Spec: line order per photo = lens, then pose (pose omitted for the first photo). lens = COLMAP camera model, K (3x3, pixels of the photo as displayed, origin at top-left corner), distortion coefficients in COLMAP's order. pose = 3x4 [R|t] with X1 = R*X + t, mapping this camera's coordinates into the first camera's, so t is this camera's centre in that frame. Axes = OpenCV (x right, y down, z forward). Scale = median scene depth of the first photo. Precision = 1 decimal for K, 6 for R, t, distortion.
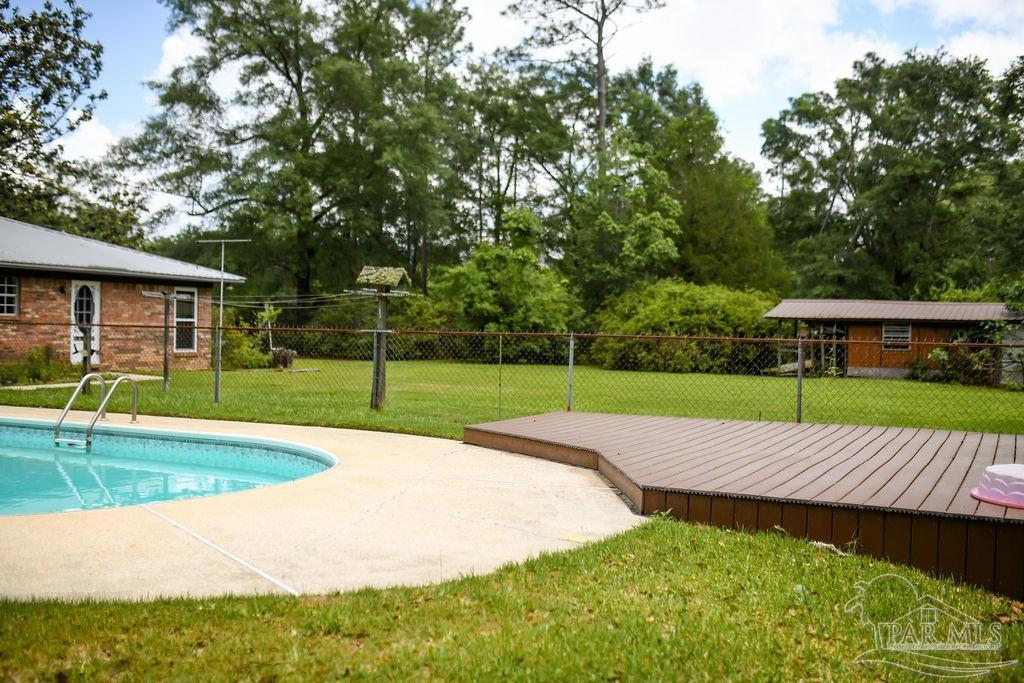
lens RADIAL K [[959.1, 0, 512.0], [0, 959.1, 341.5], [0, 0, 1]] dist [-0.018395, -0.006343]
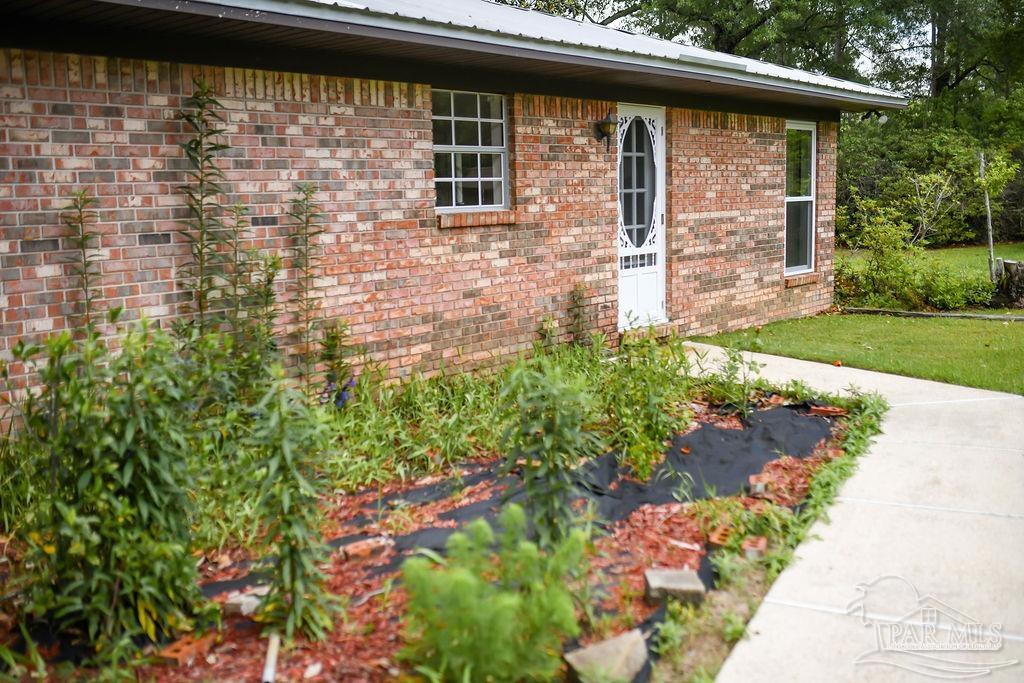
lens RADIAL K [[959.1, 0, 512.0], [0, 959.1, 341.5], [0, 0, 1]] dist [-0.018395, -0.006343]
pose [[0.967778, 0.011167, -0.251557, -0.404221], [0.026777, 0.988788, 0.146909, -0.028953], [0.250377, -0.148911, 0.956628, 0.623587]]
